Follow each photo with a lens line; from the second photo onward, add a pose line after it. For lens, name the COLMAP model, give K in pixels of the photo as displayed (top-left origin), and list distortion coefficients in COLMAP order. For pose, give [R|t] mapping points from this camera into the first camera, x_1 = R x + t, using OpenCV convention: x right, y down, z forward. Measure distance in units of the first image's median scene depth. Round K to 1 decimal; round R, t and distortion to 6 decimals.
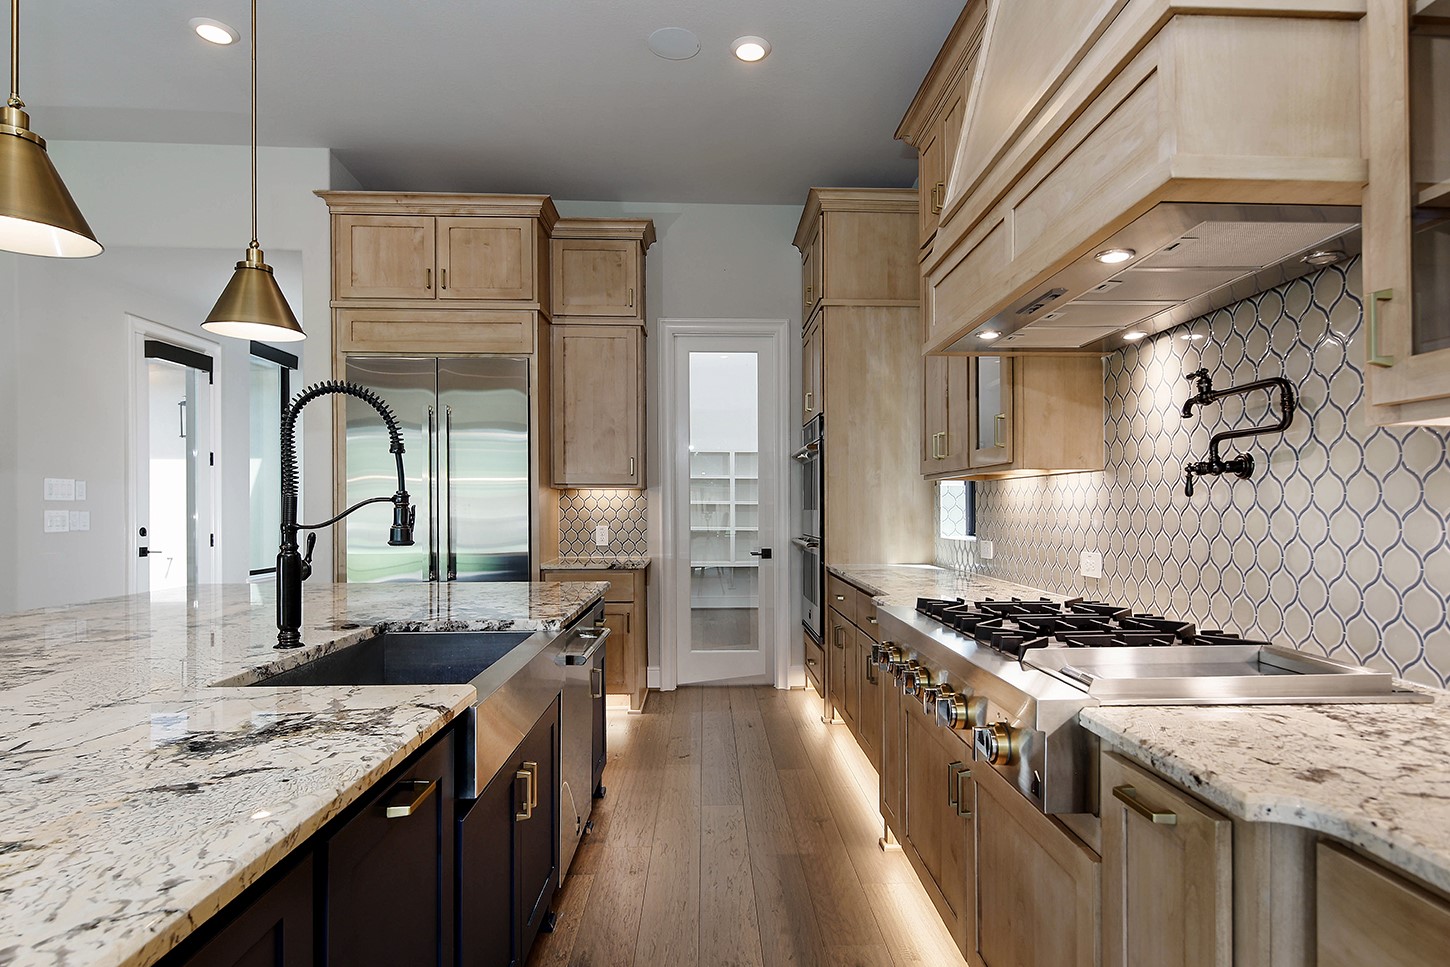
lens RADIAL K [[736.9, 0, 717.1], [0, 736.9, 482.9], [0, 0, 1]] dist [0.003853, -0.000239]
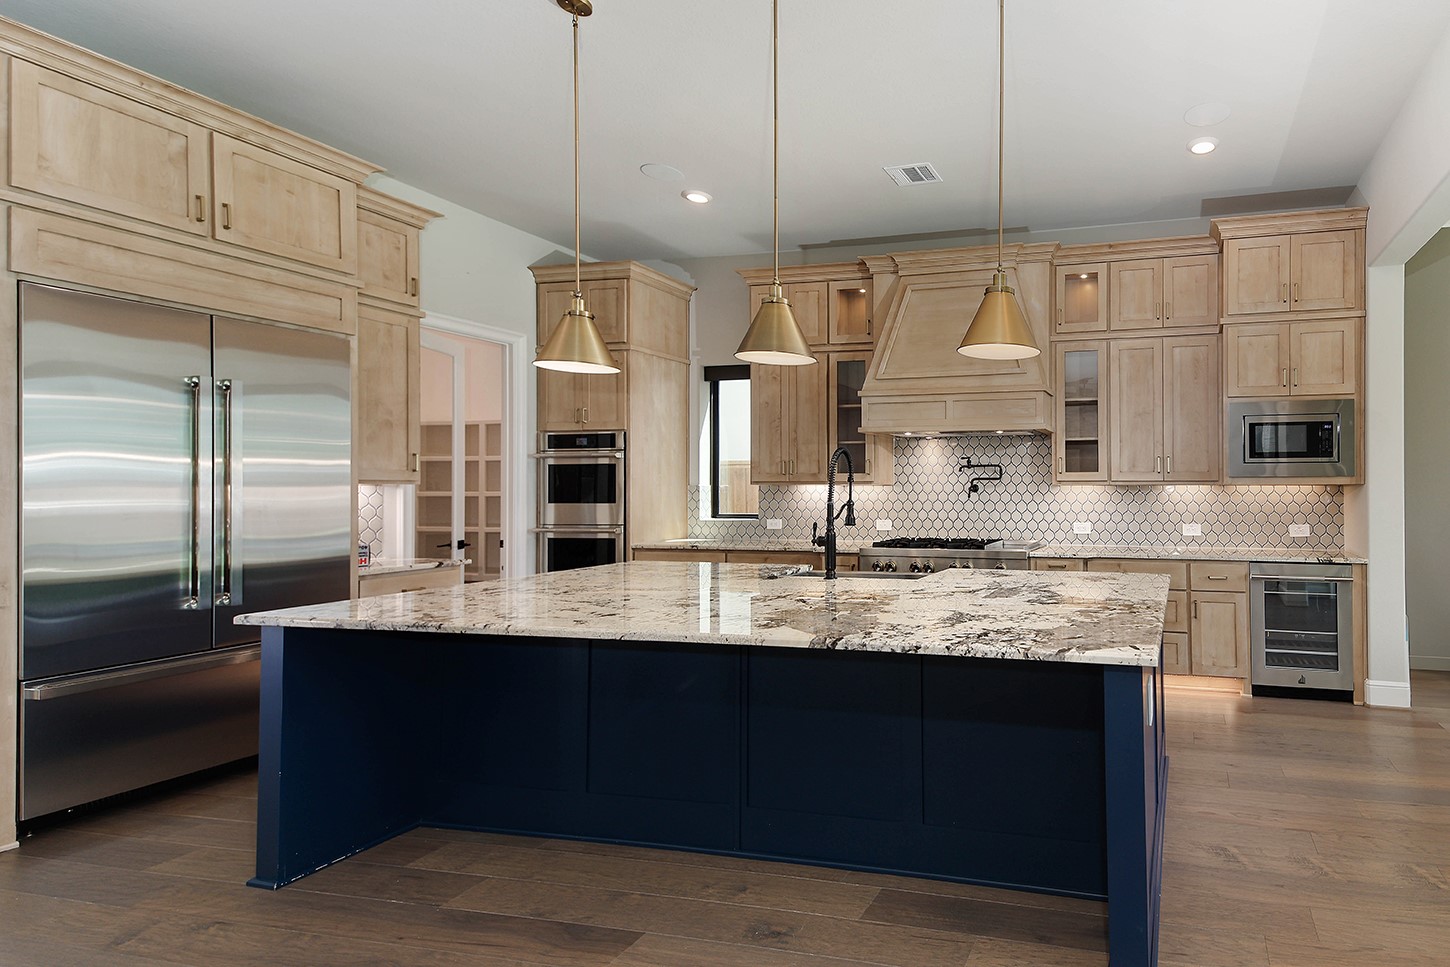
lens RADIAL K [[1202.4, 0, 726.5], [0, 1202.4, 479.7], [0, 0, 1]] dist [-0.024408, -0.003882]
pose [[0.357118, -0.001254, 0.934059, -1.624202], [-0.027993, 0.999536, 0.012044, -0.032999], [-0.933640, -0.030448, 0.356917, 0.052527]]
